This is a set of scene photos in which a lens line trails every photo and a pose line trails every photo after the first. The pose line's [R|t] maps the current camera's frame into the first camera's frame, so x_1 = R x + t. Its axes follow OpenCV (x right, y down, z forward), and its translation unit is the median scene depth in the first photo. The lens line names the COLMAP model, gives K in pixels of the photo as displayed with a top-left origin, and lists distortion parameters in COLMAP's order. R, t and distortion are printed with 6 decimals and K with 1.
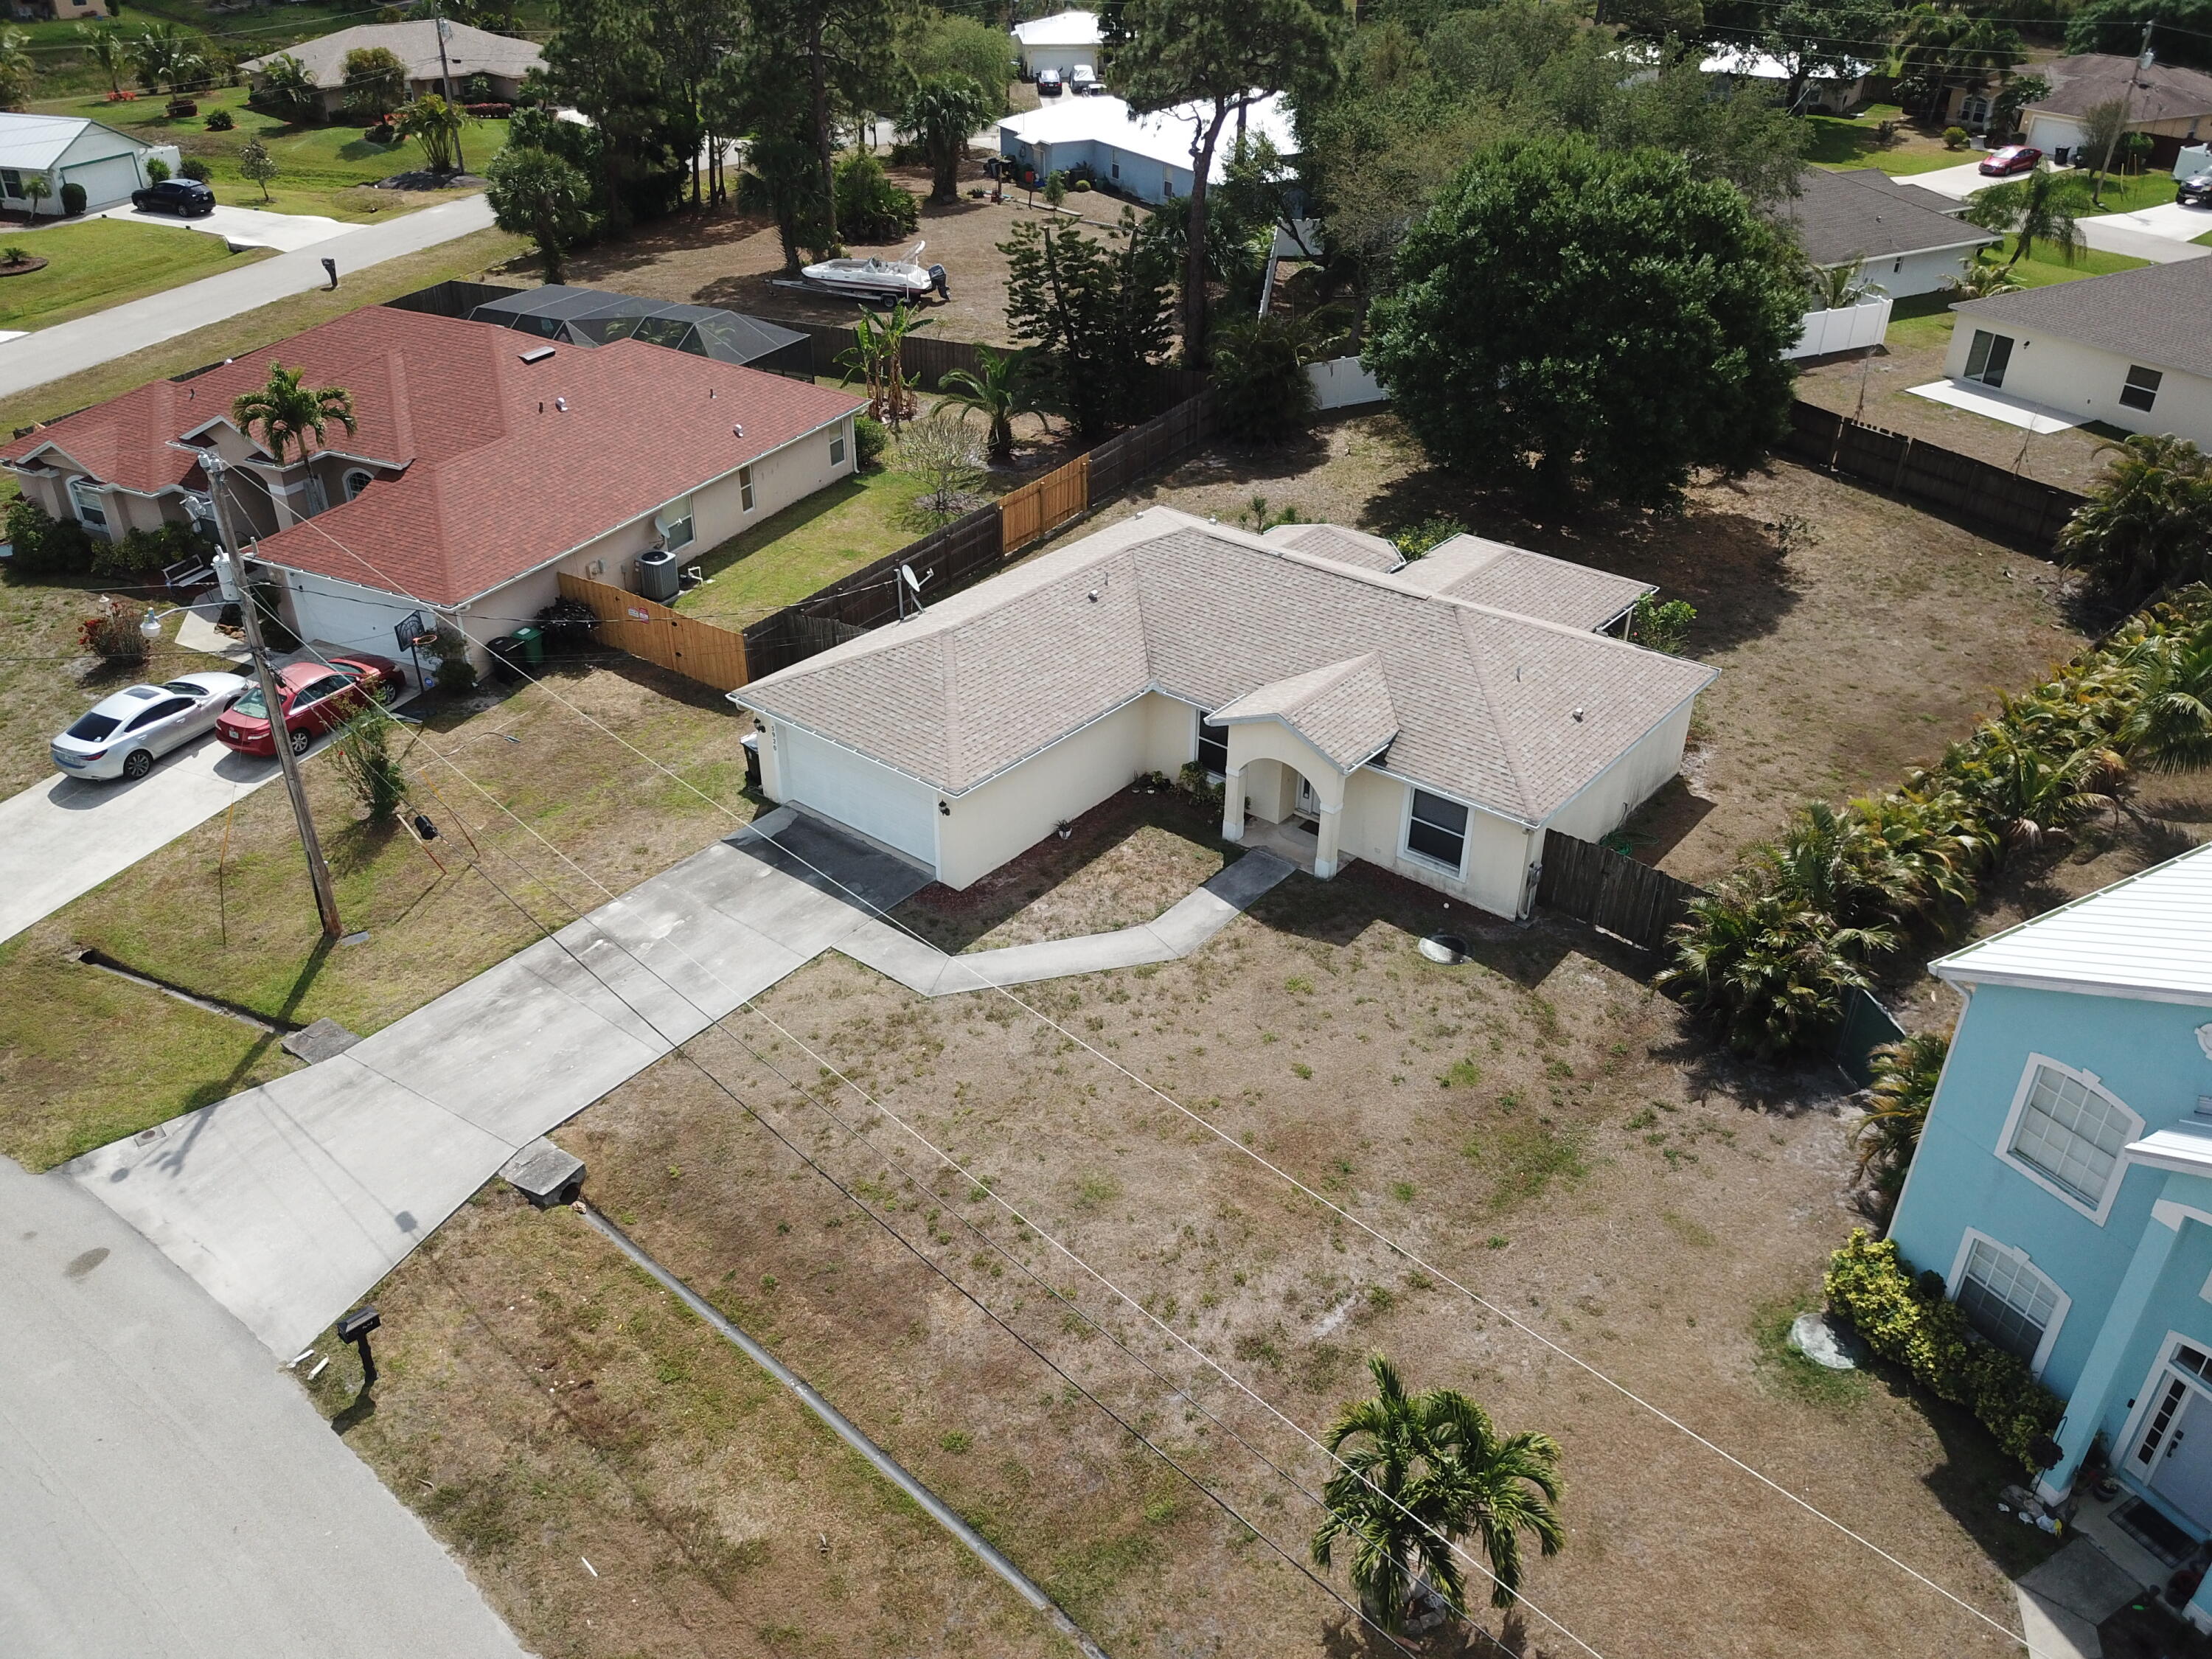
lens RADIAL K [[1696.9, 0, 1106.0], [0, 1696.9, 829.5], [0, 0, 1]] dist [0.006514, -0.006920]
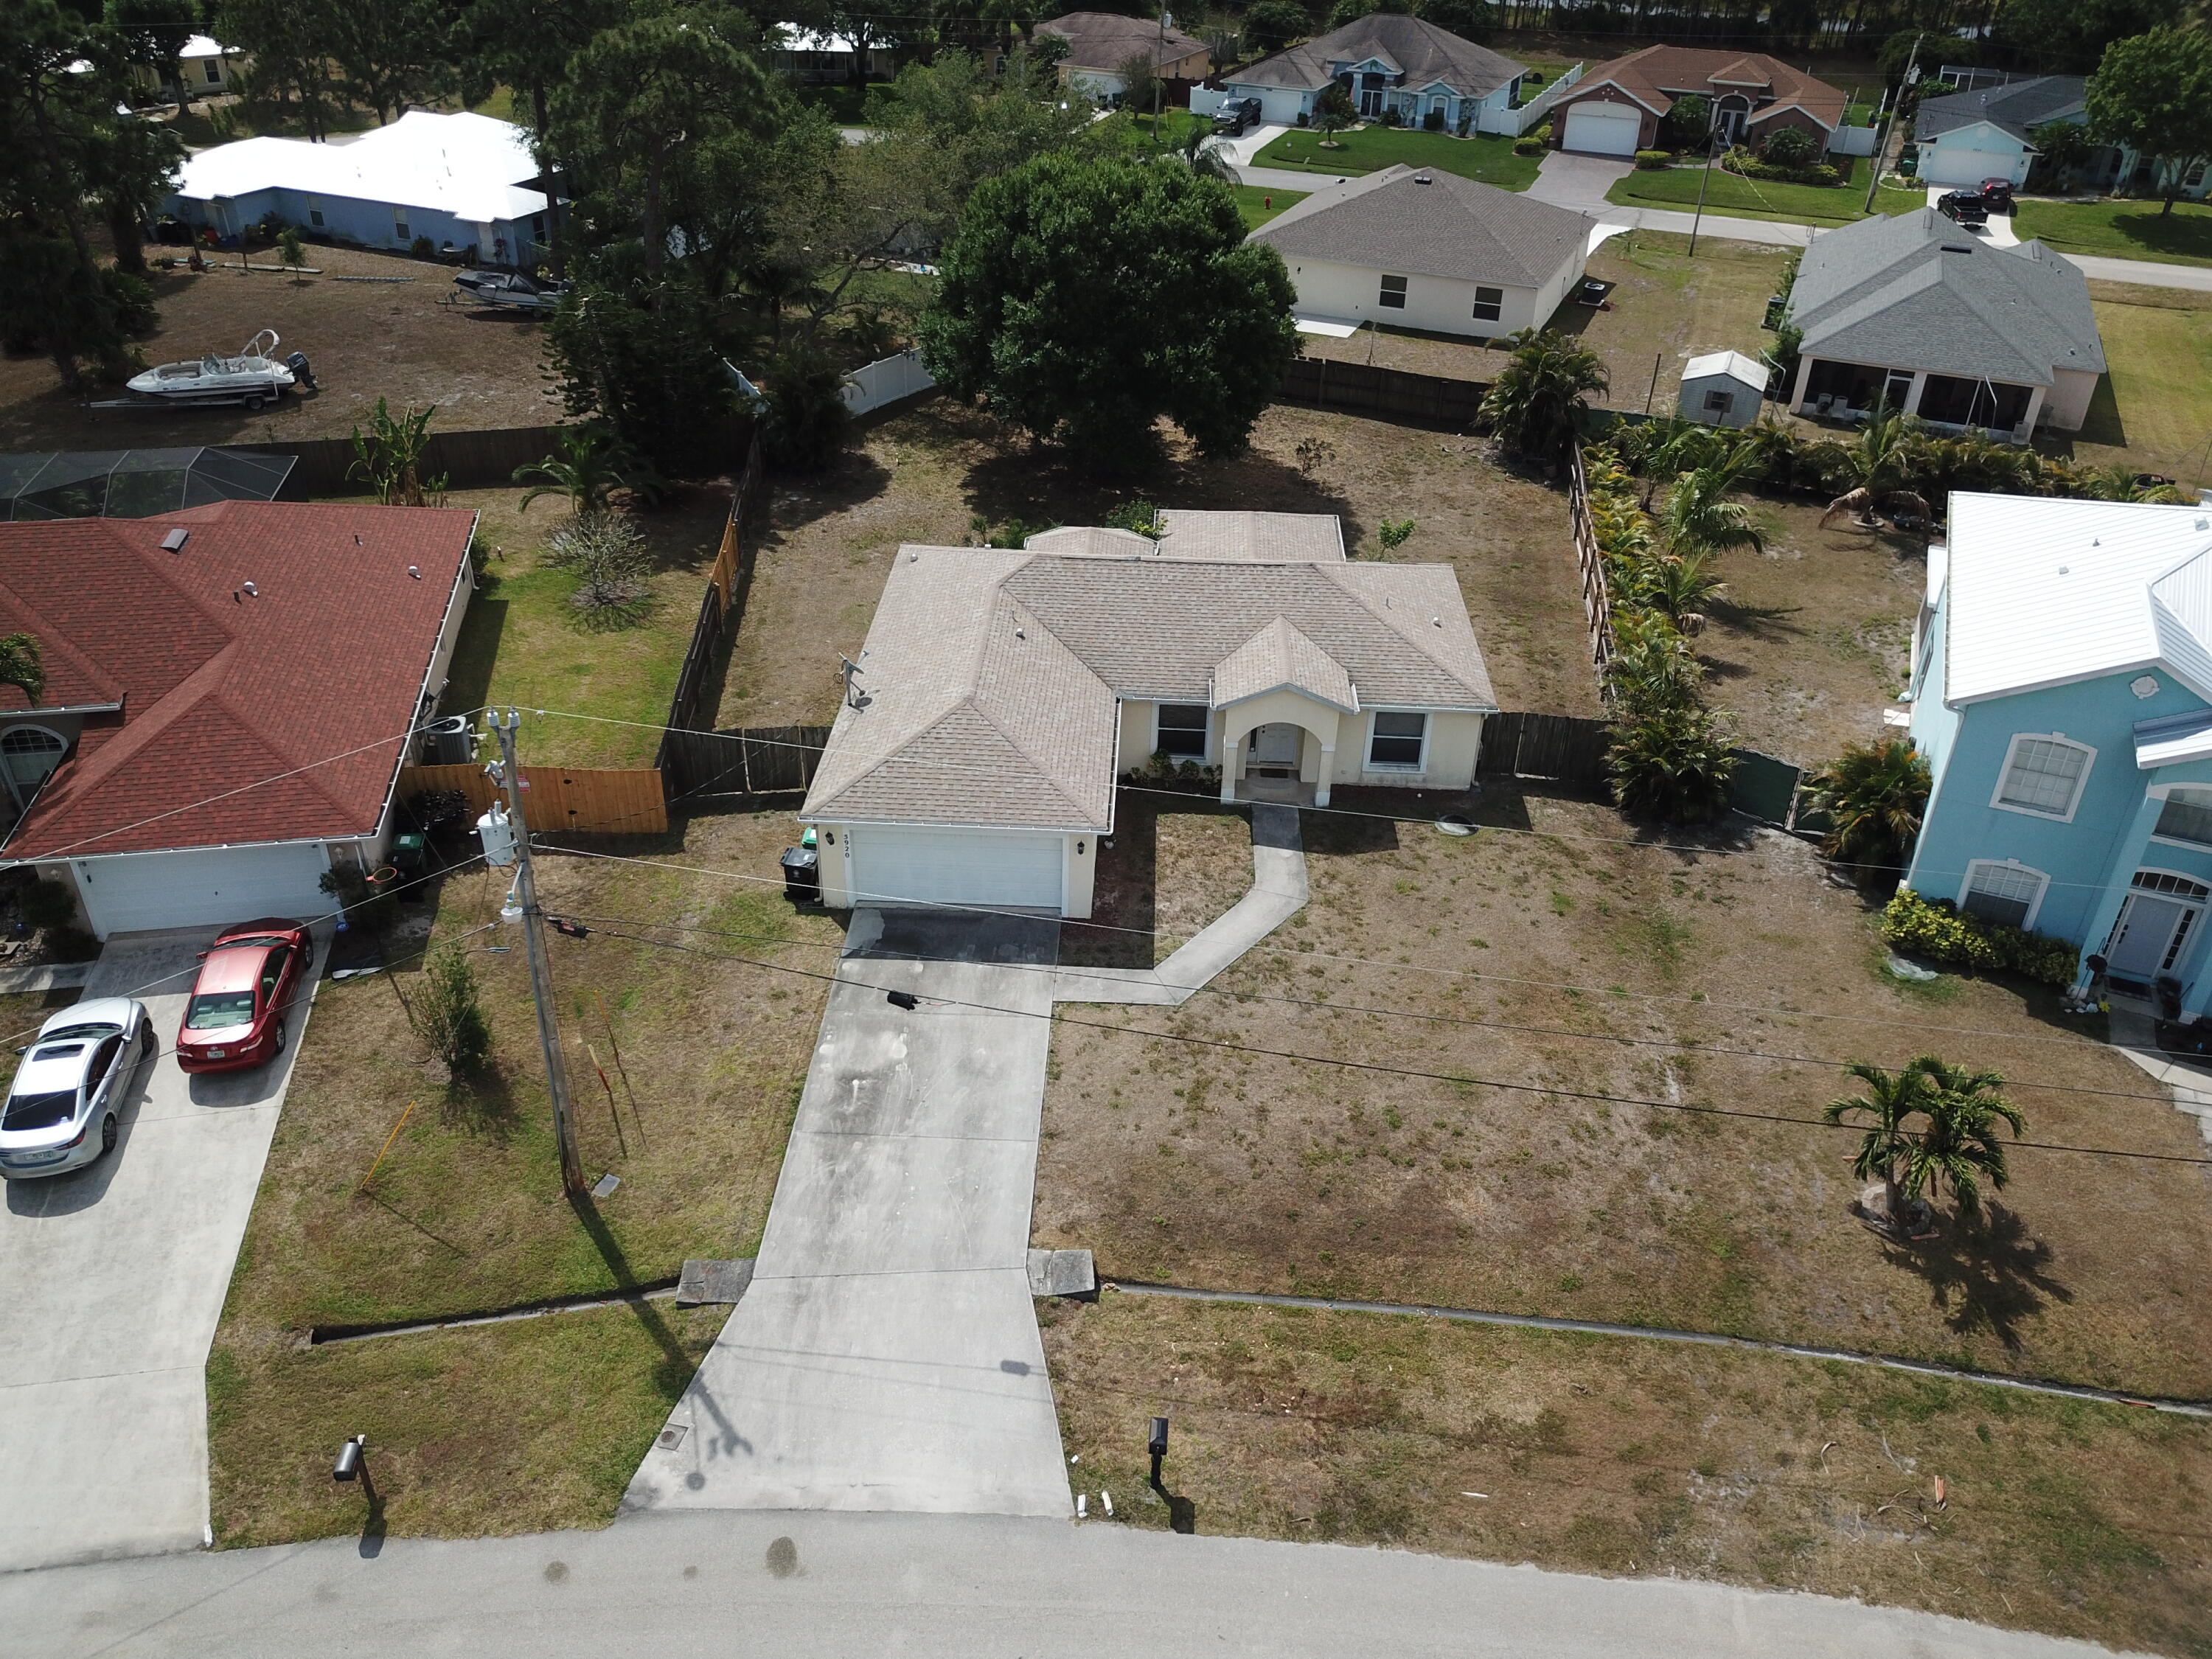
lens RADIAL K [[1696.9, 0, 1106.0], [0, 1696.9, 829.5], [0, 0, 1]] dist [0.006514, -0.006920]
pose [[0.800670, -0.311837, 0.511551, -0.659865], [0.299196, 0.947885, 0.109527, -0.143645], [-0.519046, 0.065359, 0.852244, 0.064920]]
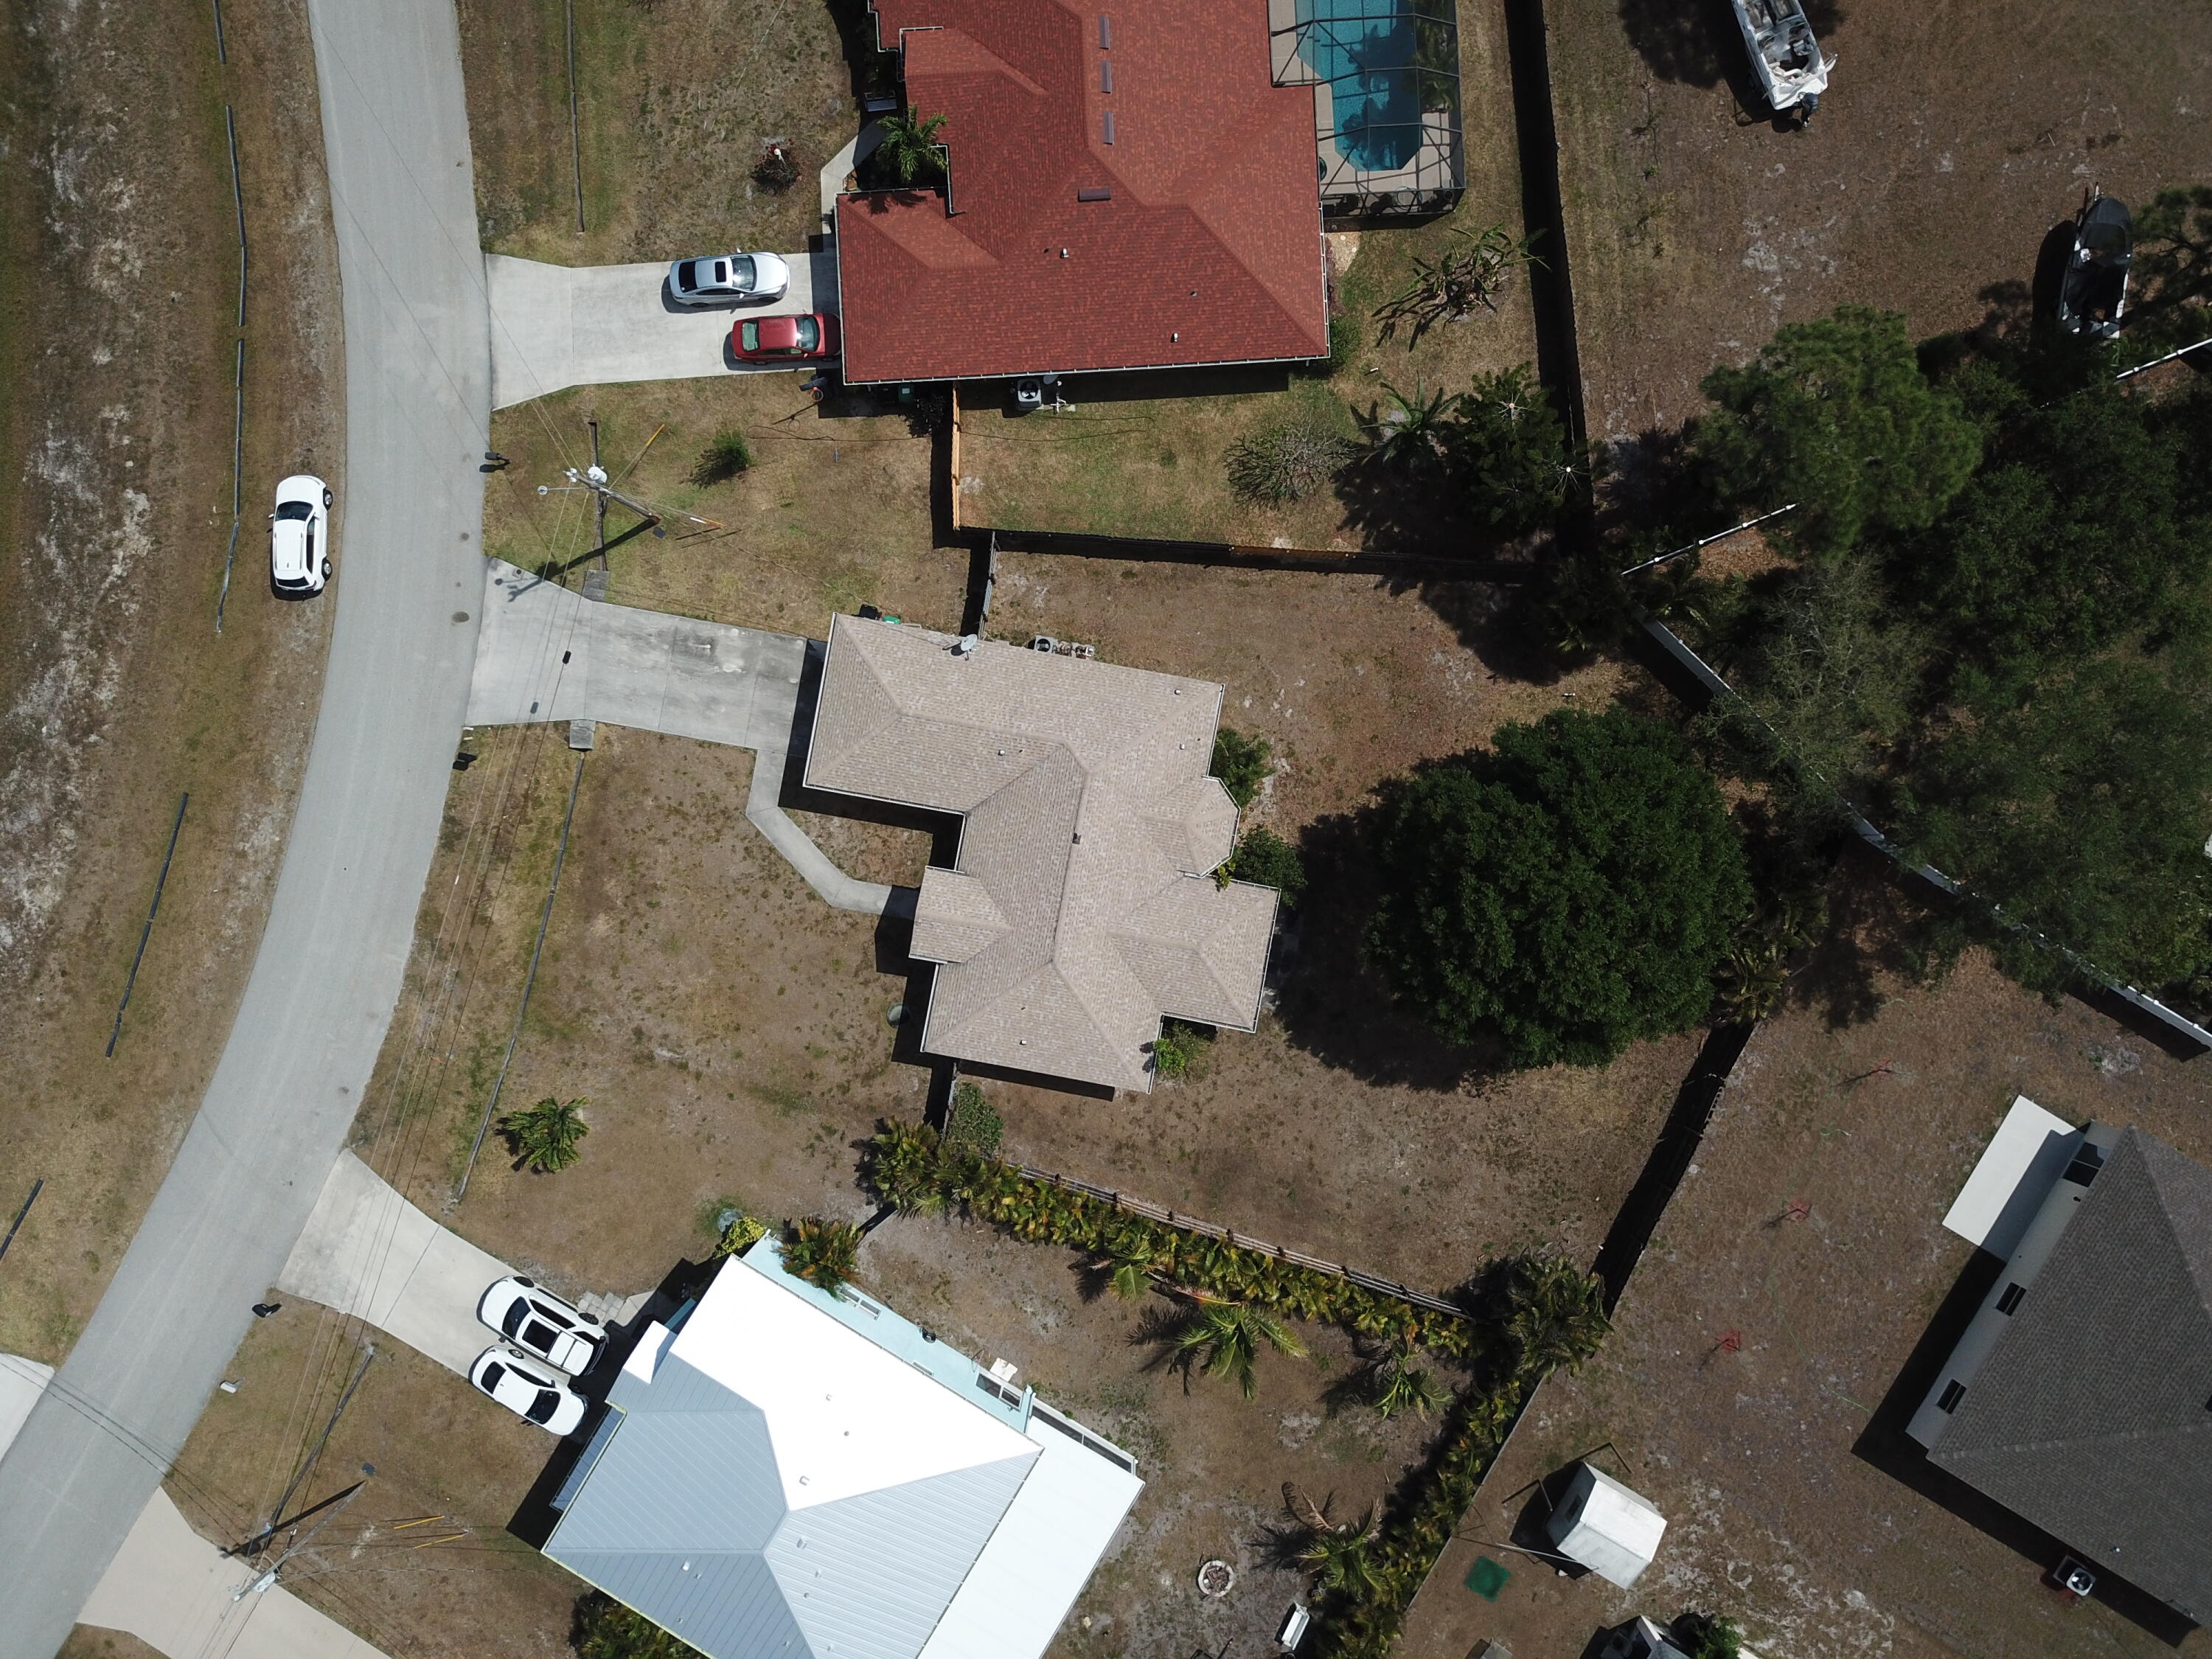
lens RADIAL K [[1696.9, 0, 1106.0], [0, 1696.9, 829.5], [0, 0, 1]] dist [0.006514, -0.006920]
pose [[0.482702, 0.875478, -0.023160, 0.173202], [-0.437966, 0.264207, 0.859291, -1.868834], [0.758409, -0.404638, 0.510963, 0.242498]]
